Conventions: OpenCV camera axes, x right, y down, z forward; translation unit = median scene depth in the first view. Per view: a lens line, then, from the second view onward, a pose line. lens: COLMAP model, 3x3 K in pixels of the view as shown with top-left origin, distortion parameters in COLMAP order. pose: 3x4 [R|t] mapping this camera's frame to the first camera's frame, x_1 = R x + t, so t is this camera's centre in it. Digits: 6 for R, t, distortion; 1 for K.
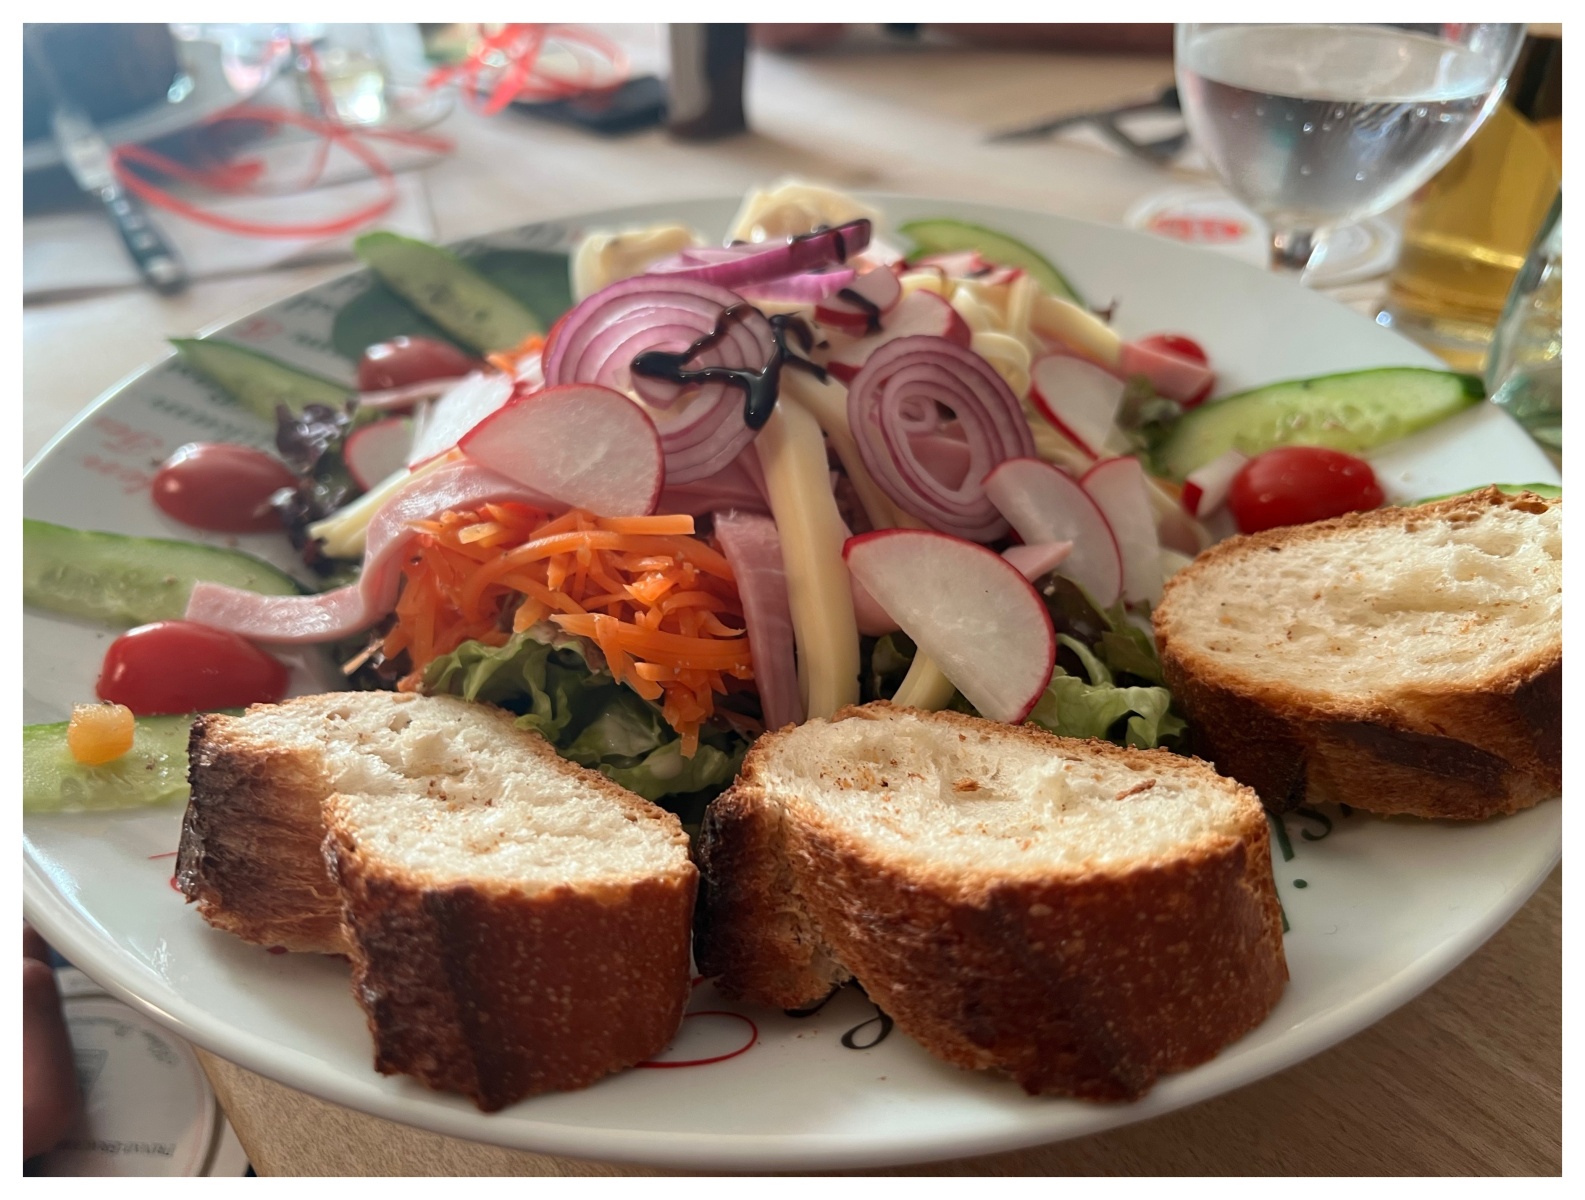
lens RADIAL K [[1243.4, 0, 792.5], [0, 1243.4, 600.0], [0, 0, 1]] dist [0.035036, -0.003816]
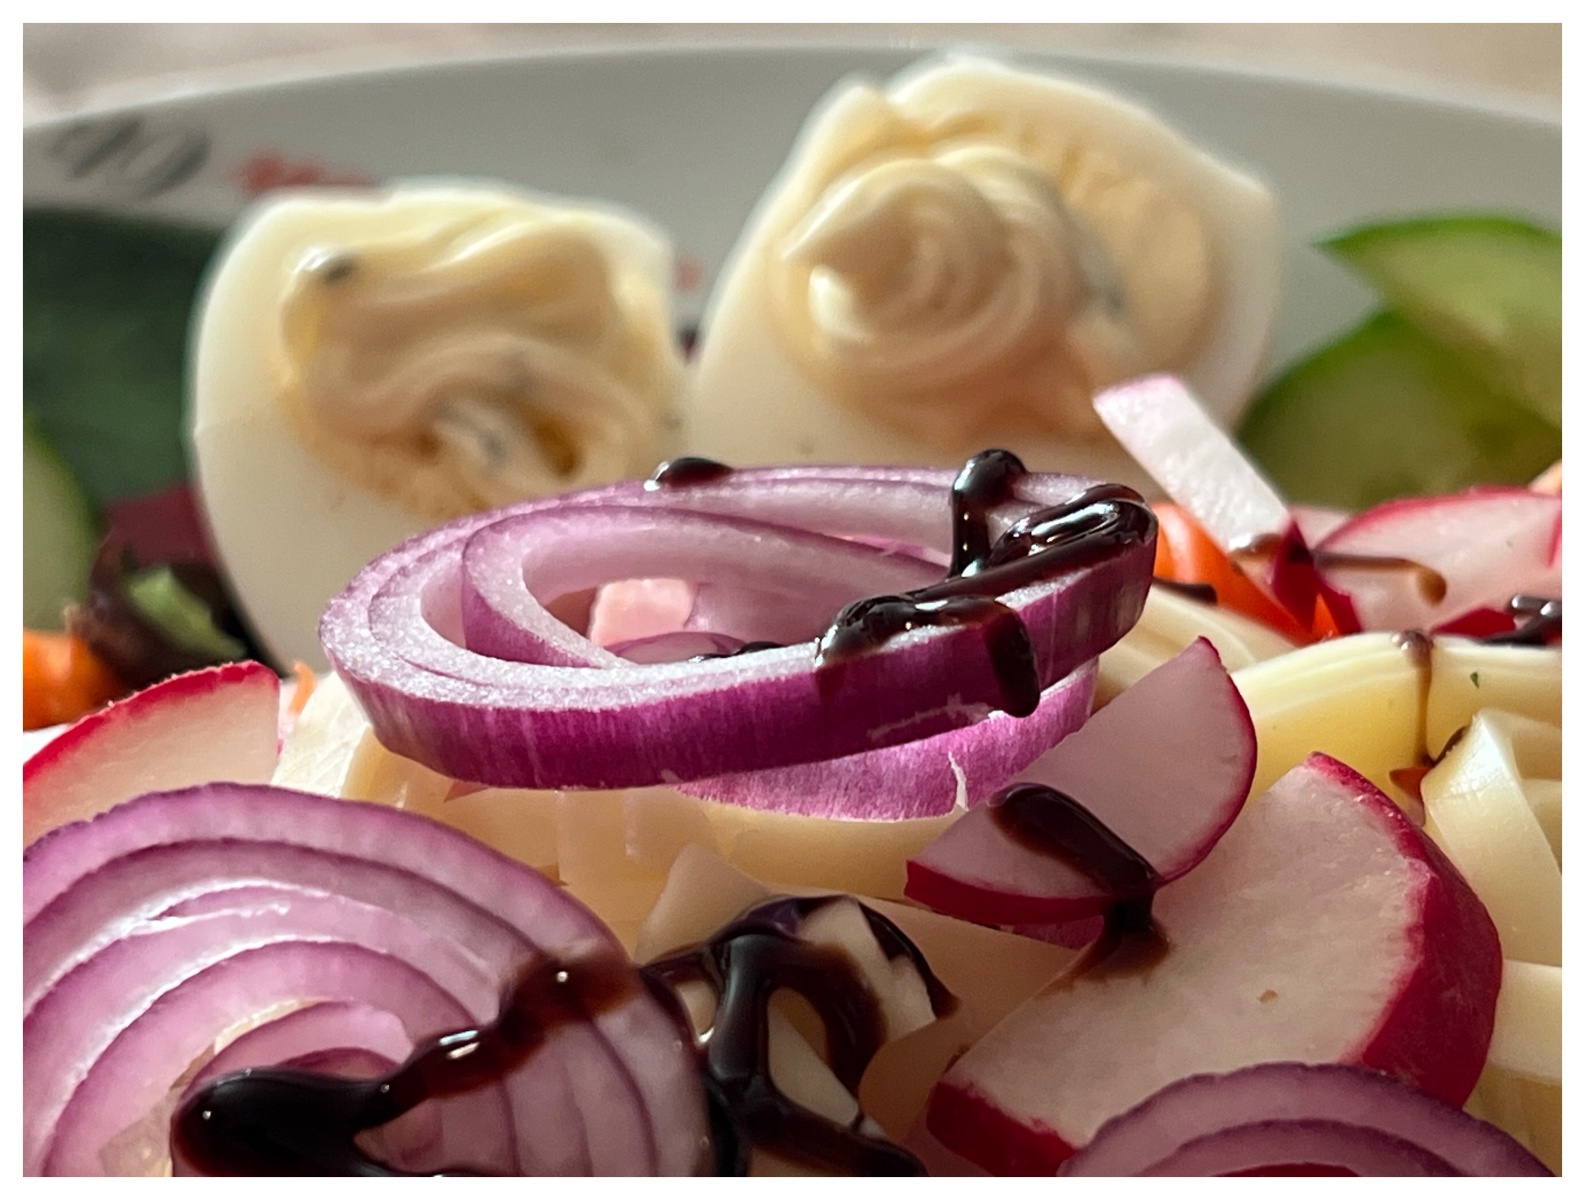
lens RADIAL K [[3697.7, 0, 792.5], [0, 3697.7, 600.0], [0, 0, 1]] dist [0.209160, -0.915810]
pose [[0.994228, 0.073813, -0.077855, 0.060978], [-0.076089, 0.996744, -0.026682, -0.319973], [0.075632, 0.032452, 0.996608, 0.234986]]
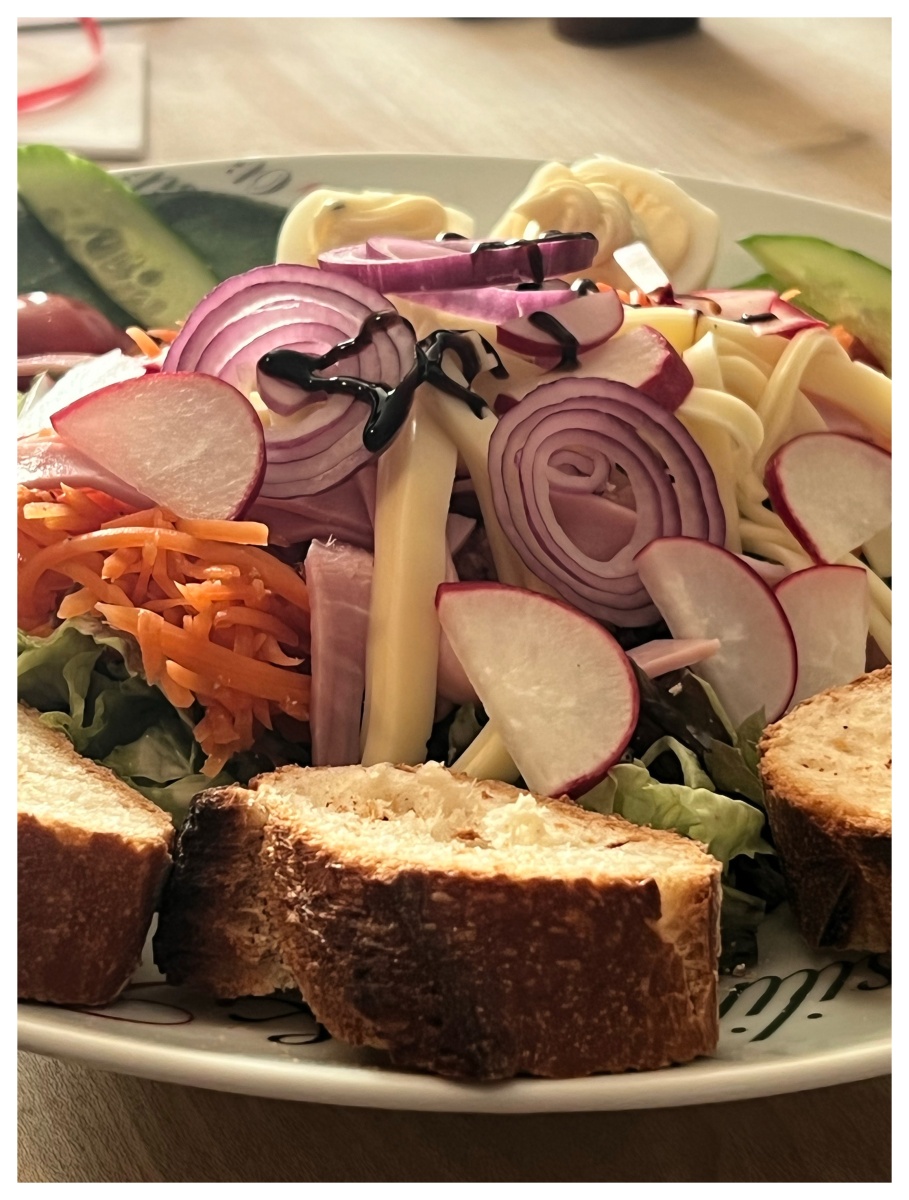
lens RADIAL K [[2799.6, 0, 454.5], [0, 2799.6, 600.0], [0, 0, 1]] dist [0.209160, -0.915810]
pose [[0.972457, 0.162283, -0.167307, 0.396601], [-0.181513, 0.977570, -0.106813, 0.176091], [0.146220, 0.134240, 0.980102, -0.972566]]
